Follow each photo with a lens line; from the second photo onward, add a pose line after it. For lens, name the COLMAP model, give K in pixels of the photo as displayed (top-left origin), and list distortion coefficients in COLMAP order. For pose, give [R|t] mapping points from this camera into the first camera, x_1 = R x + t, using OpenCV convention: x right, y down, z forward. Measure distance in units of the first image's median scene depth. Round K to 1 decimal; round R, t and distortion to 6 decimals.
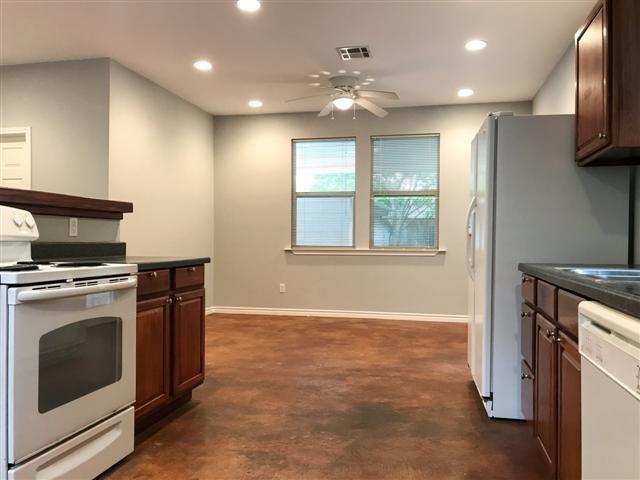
lens RADIAL K [[538.5, 0, 320.0], [0, 538.5, 240.0], [0, 0, 1]] dist [0.028316, -0.004410]
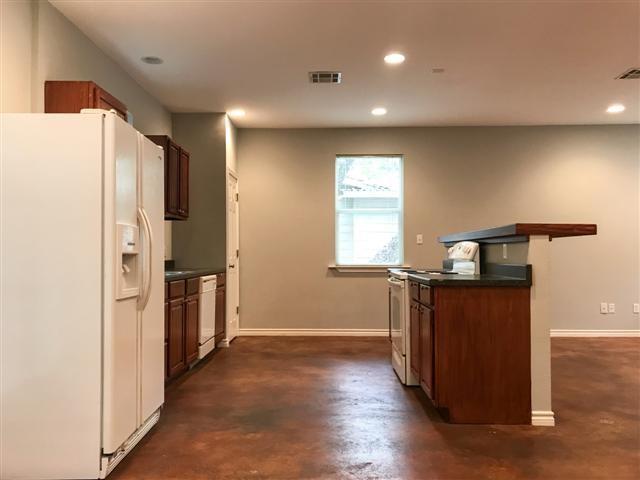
lens RADIAL K [[538.5, 0, 320.0], [0, 538.5, 240.0], [0, 0, 1]] dist [0.028316, -0.004410]
pose [[-0.980249, -0.013967, -0.197276, 0.210885], [-0.008686, 0.999581, -0.027608, -0.012534], [0.197579, -0.025349, -0.979959, 2.155607]]
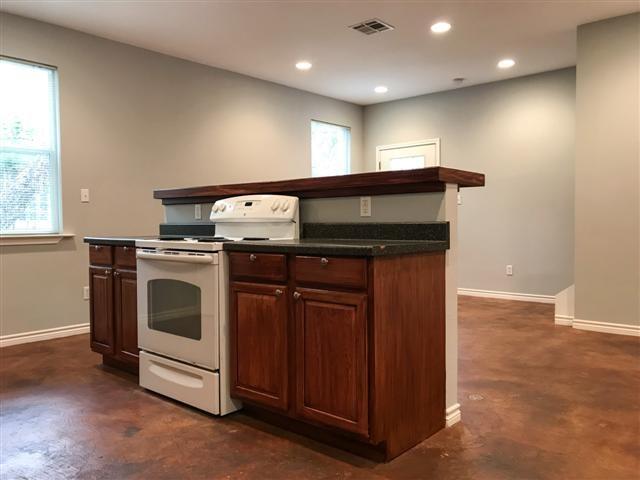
lens RADIAL K [[528.5, 0, 320.0], [0, 528.5, 240.0], [0, 0, 1]] dist [0.021047, -0.004407]
pose [[-0.480955, 0.025516, -0.876374, 0.391361], [0.002897, 0.999617, 0.027515, 0.008446], [0.876740, 0.010694, -0.480845, 1.382234]]
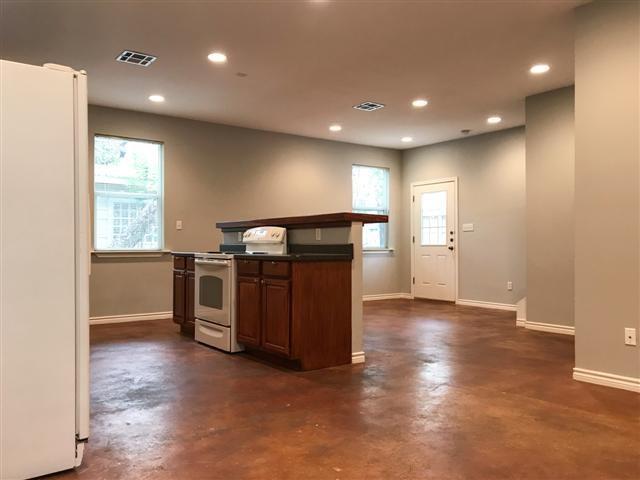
lens RADIAL K [[532.0, 0, 320.0], [0, 532.0, 240.0], [0, 0, 1]] dist [0.052942, -0.003099]
pose [[-0.657318, -0.017245, -0.753416, 0.718076], [-0.007270, 0.999837, -0.016542, 0.018263], [0.753579, -0.005396, -0.657336, 2.040976]]
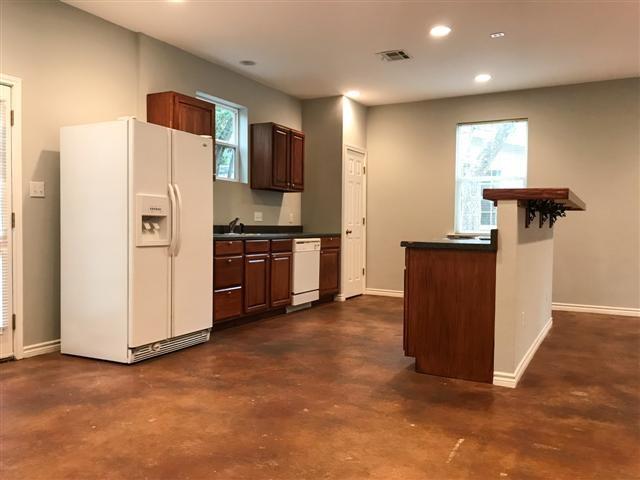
lens RADIAL K [[538.5, 0, 320.0], [0, 538.5, 240.0], [0, 0, 1]] dist [0.028316, -0.004410]
pose [[-0.959098, -0.028482, 0.281639, -0.393442], [-0.020075, 0.999264, 0.032692, -0.003956], [-0.282363, 0.025701, -0.958963, 2.334878]]
